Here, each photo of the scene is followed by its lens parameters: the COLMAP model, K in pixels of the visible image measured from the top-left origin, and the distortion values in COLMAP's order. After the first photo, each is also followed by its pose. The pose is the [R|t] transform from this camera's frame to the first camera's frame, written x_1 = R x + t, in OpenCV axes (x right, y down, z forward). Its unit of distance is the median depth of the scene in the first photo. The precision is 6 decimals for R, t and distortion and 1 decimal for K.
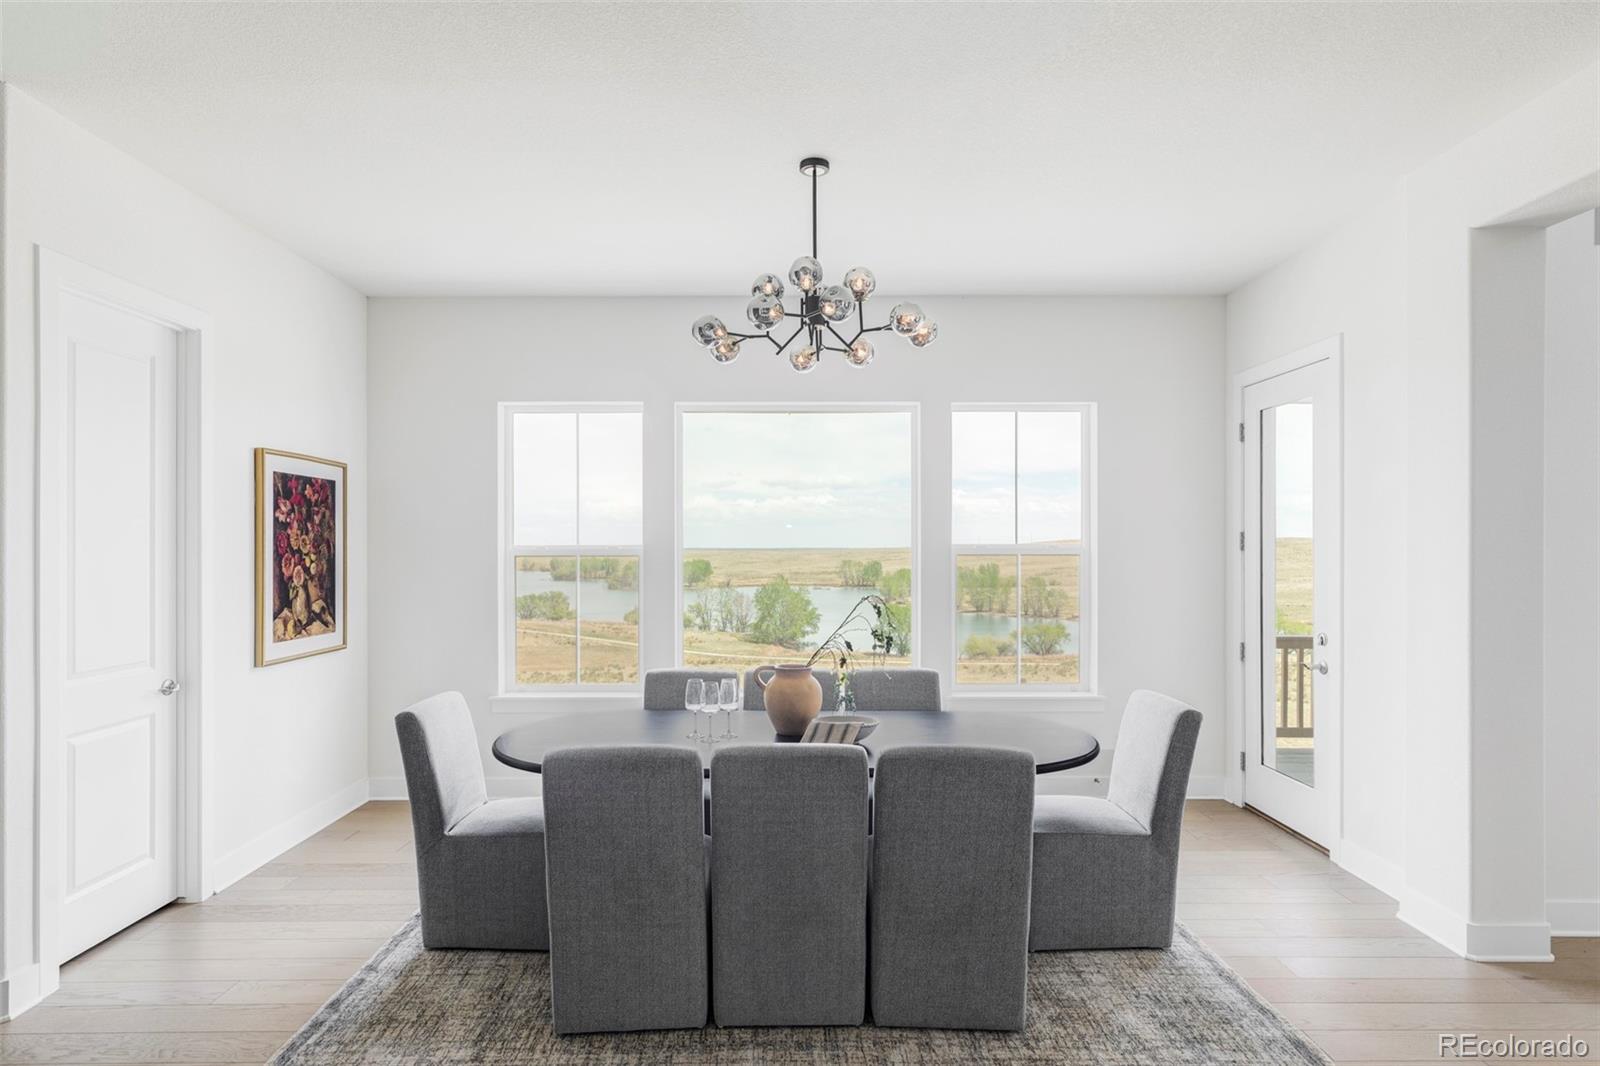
lens RADIAL K [[844.2, 0, 800.0], [0, 844.2, 533.0], [0, 0, 1]] dist [-0.001139, -0.000029]
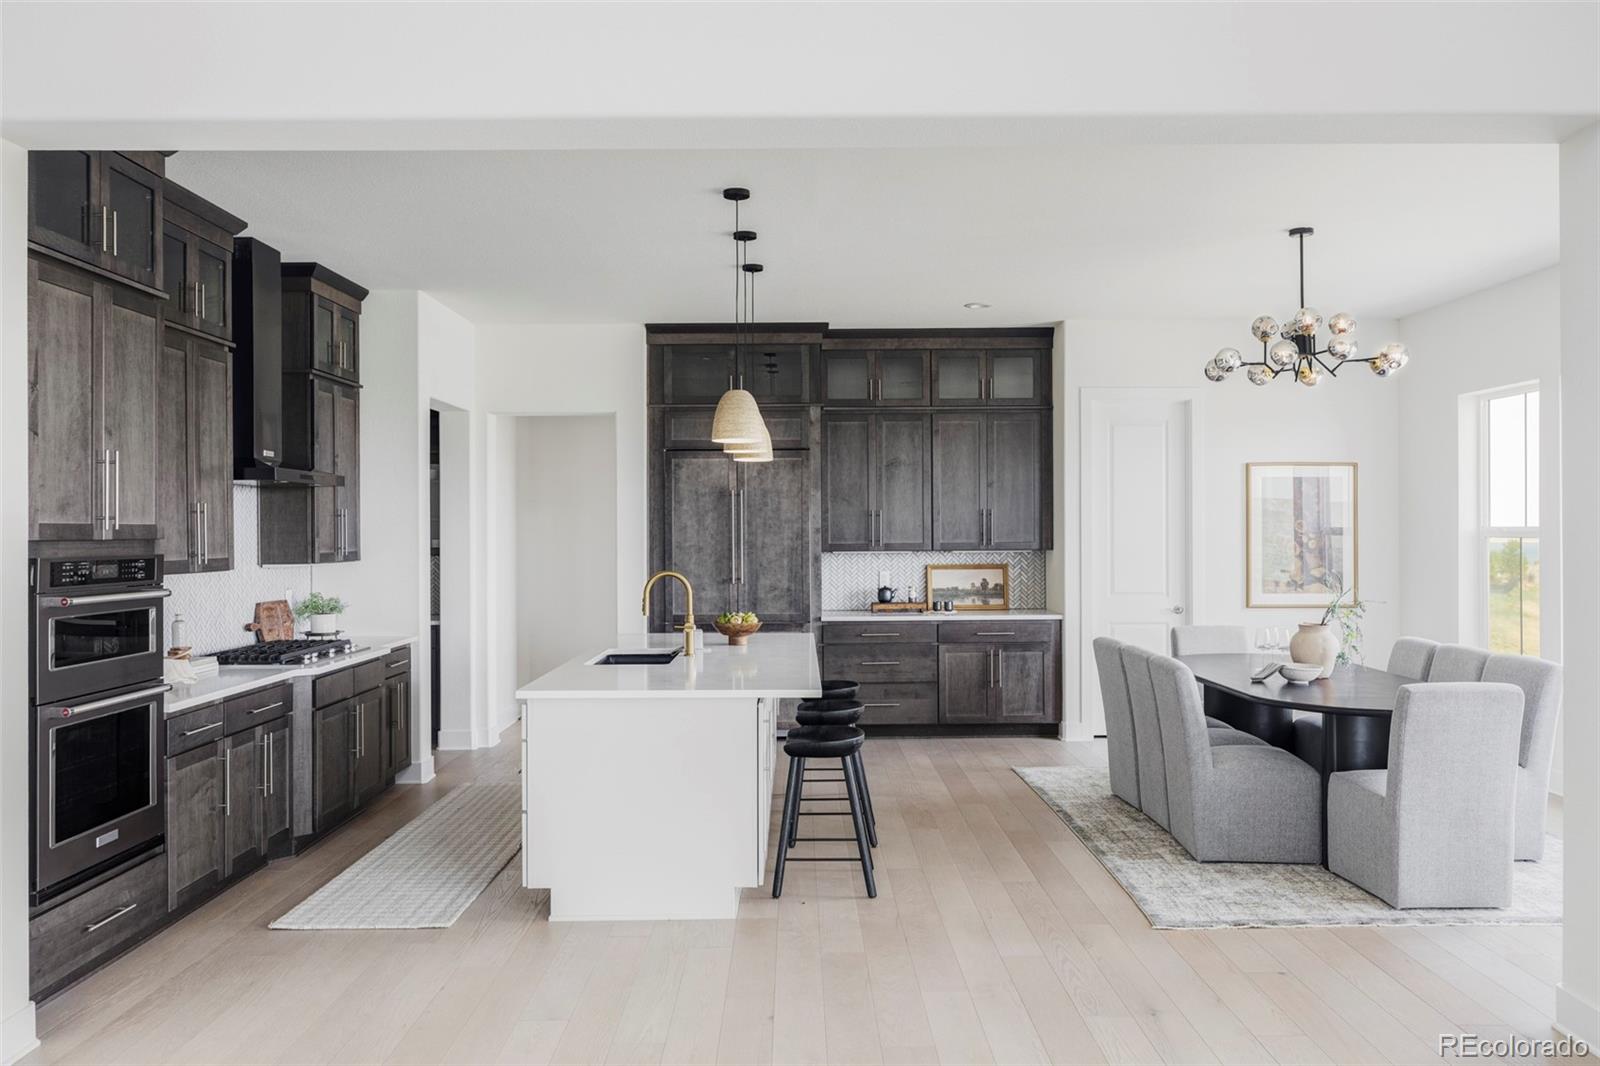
lens RADIAL K [[1369.1, 0, 800.0], [0, 1369.1, 533.0], [0, 0, 1]] dist [-0.000990, -0.000197]
pose [[0.016010, 0.006810, -0.999849, 1.742868], [0.015537, 0.999854, 0.007059, -0.004252], [0.999751, -0.015648, 0.015902, 0.157919]]
